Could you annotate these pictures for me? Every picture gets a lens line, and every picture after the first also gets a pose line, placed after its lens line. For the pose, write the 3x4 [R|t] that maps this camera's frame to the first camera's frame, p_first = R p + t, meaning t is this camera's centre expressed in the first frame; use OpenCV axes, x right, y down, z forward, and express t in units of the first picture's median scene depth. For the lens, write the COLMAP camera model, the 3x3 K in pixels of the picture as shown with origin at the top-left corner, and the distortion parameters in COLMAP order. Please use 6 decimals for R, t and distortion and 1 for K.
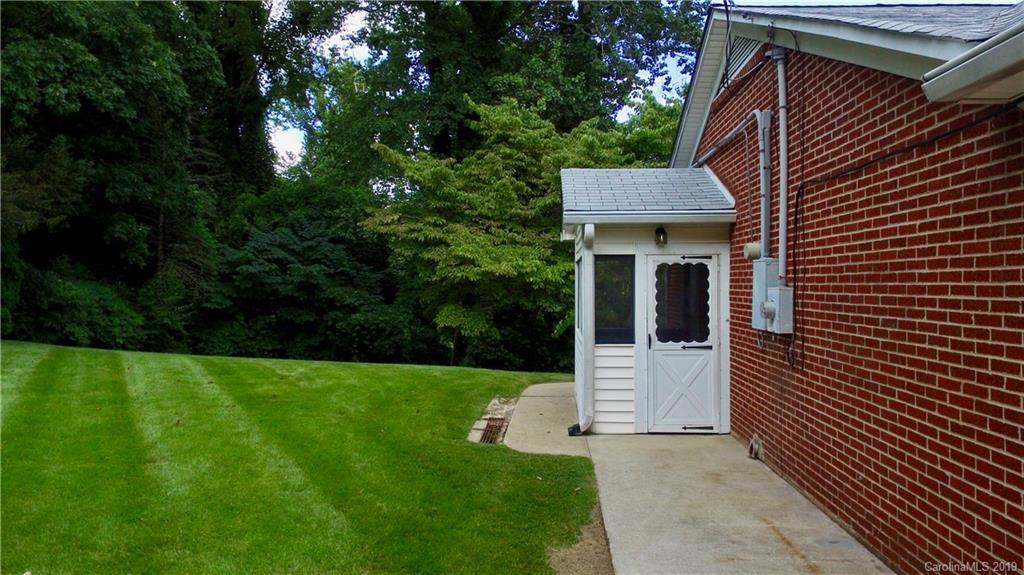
lens RADIAL K [[682.4, 0, 513.3], [0, 682.4, 290.5], [0, 0, 1]] dist [-0.000895, 0.002071]
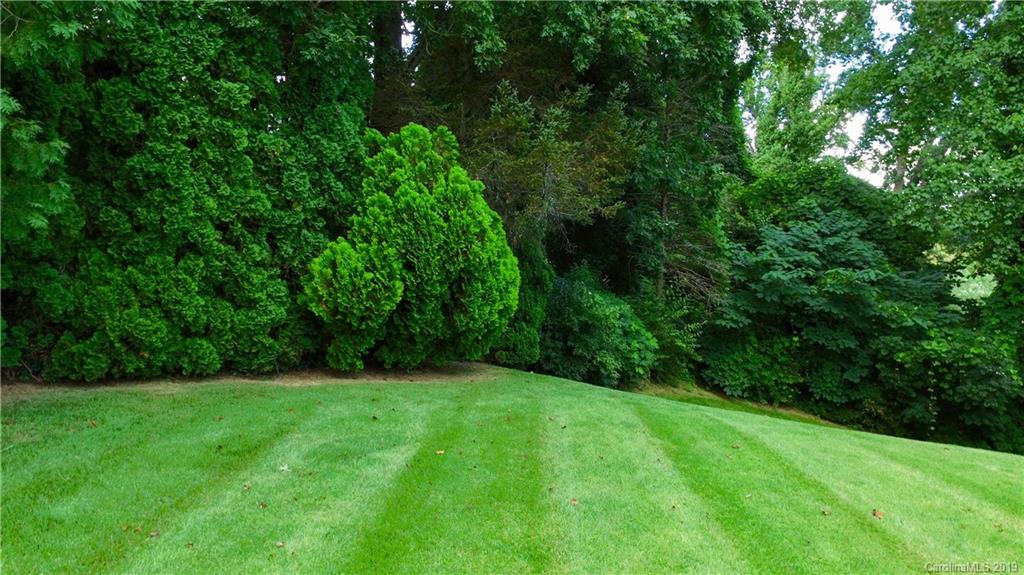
lens RADIAL K [[657.5, 0, 511.7], [0, 657.5, 283.4], [0, 0, 1]] dist [-0.000377, -0.000068]
pose [[0.853958, 0.006264, -0.520304, -0.299536], [-0.013207, 0.999866, -0.009639, -0.014544], [0.520174, 0.015103, 0.853927, 0.277551]]
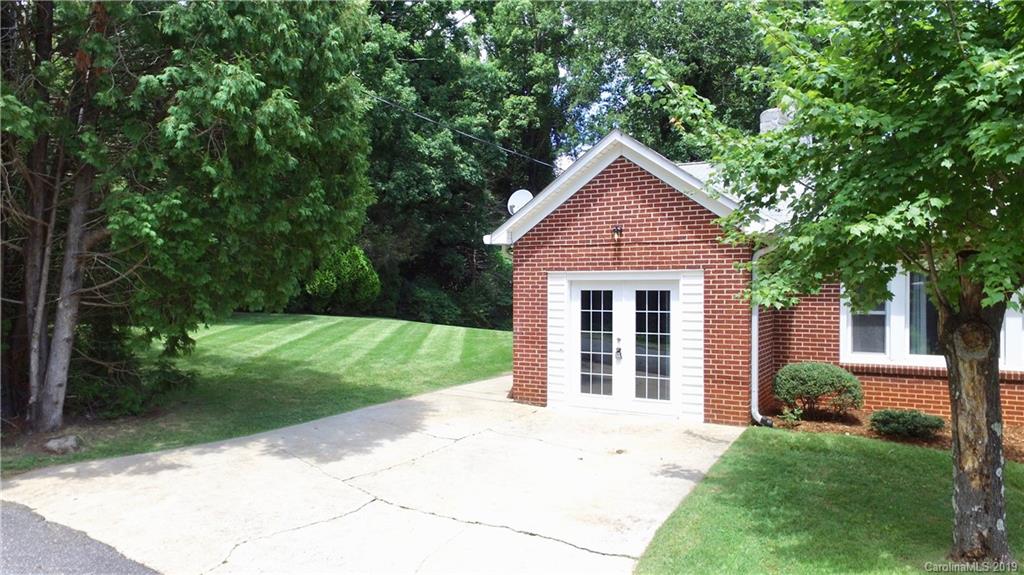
lens RADIAL K [[682.4, 0, 513.6], [0, 682.4, 290.3], [0, 0, 1]] dist [-0.000895, 0.002071]
pose [[0.885164, 0.001949, -0.465275, 0.349460], [-0.005703, 0.999962, -0.006662, 0.001815], [0.465244, 0.008551, 0.885141, -0.420502]]
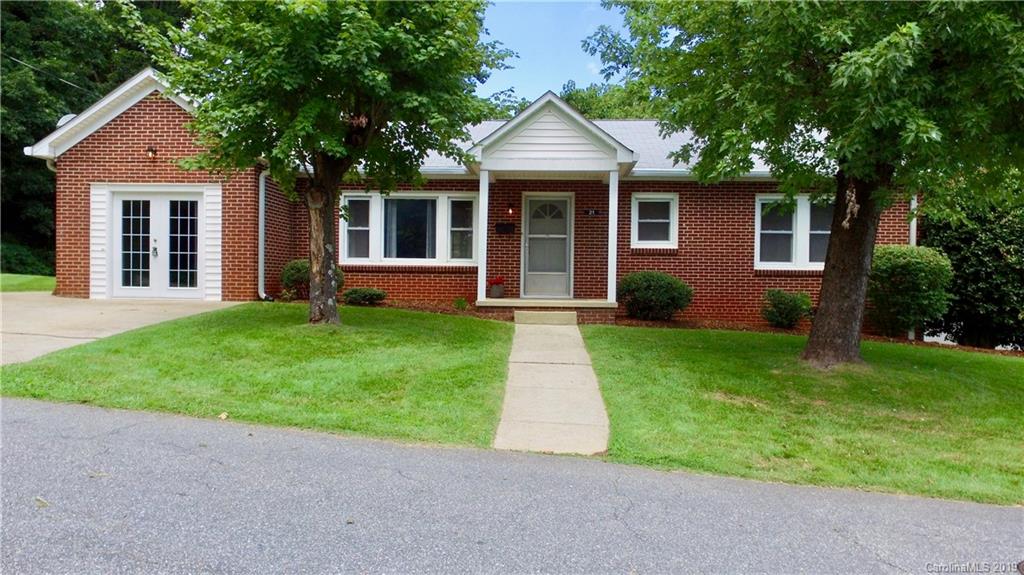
lens RADIAL K [[682.4, 0, 512.4], [0, 682.4, 286.5], [0, 0, 1]] dist [-0.000895, 0.002071]
pose [[0.999923, 0.010919, 0.005897, 0.499637], [-0.010911, 0.999939, -0.001455, 0.071146], [-0.005913, 0.001391, 0.999982, -0.554178]]
